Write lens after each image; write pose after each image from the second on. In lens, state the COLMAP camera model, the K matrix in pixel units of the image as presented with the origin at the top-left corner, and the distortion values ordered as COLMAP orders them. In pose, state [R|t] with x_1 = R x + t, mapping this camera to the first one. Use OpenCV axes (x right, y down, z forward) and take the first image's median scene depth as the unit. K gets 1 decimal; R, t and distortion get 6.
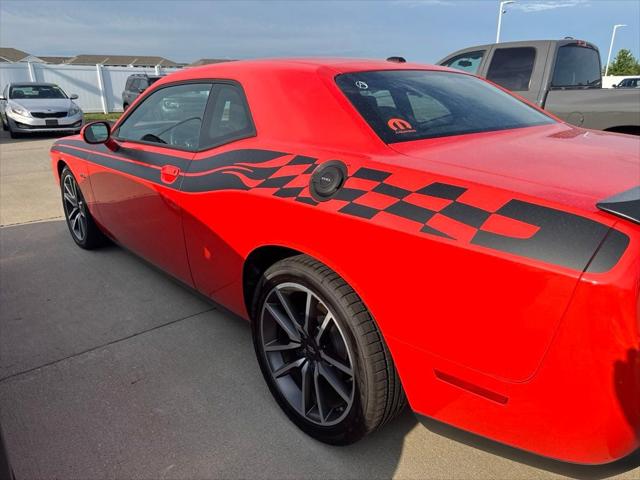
lens RADIAL K [[459.6, 0, 318.4], [0, 459.6, 239.9], [0, 0, 1]] dist [0.031908, -0.036108]
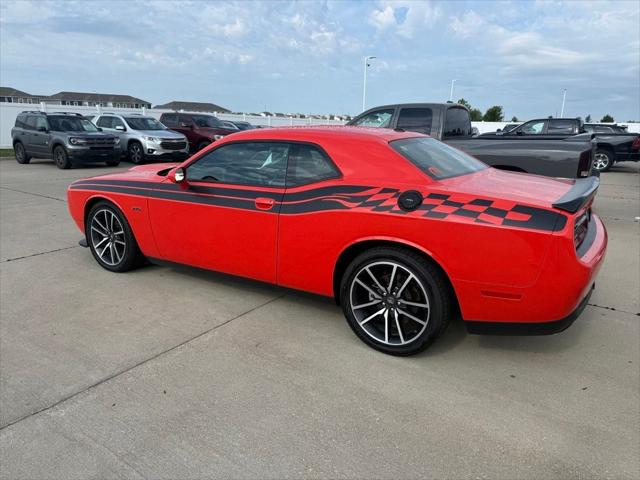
lens RADIAL K [[459.6, 0, 318.4], [0, 459.6, 239.9], [0, 0, 1]] dist [0.031908, -0.036108]
pose [[0.961704, -0.047670, 0.269912, -0.762593], [0.067614, 0.995587, -0.065079, 0.111794], [-0.265619, 0.080836, 0.960683, -0.605413]]
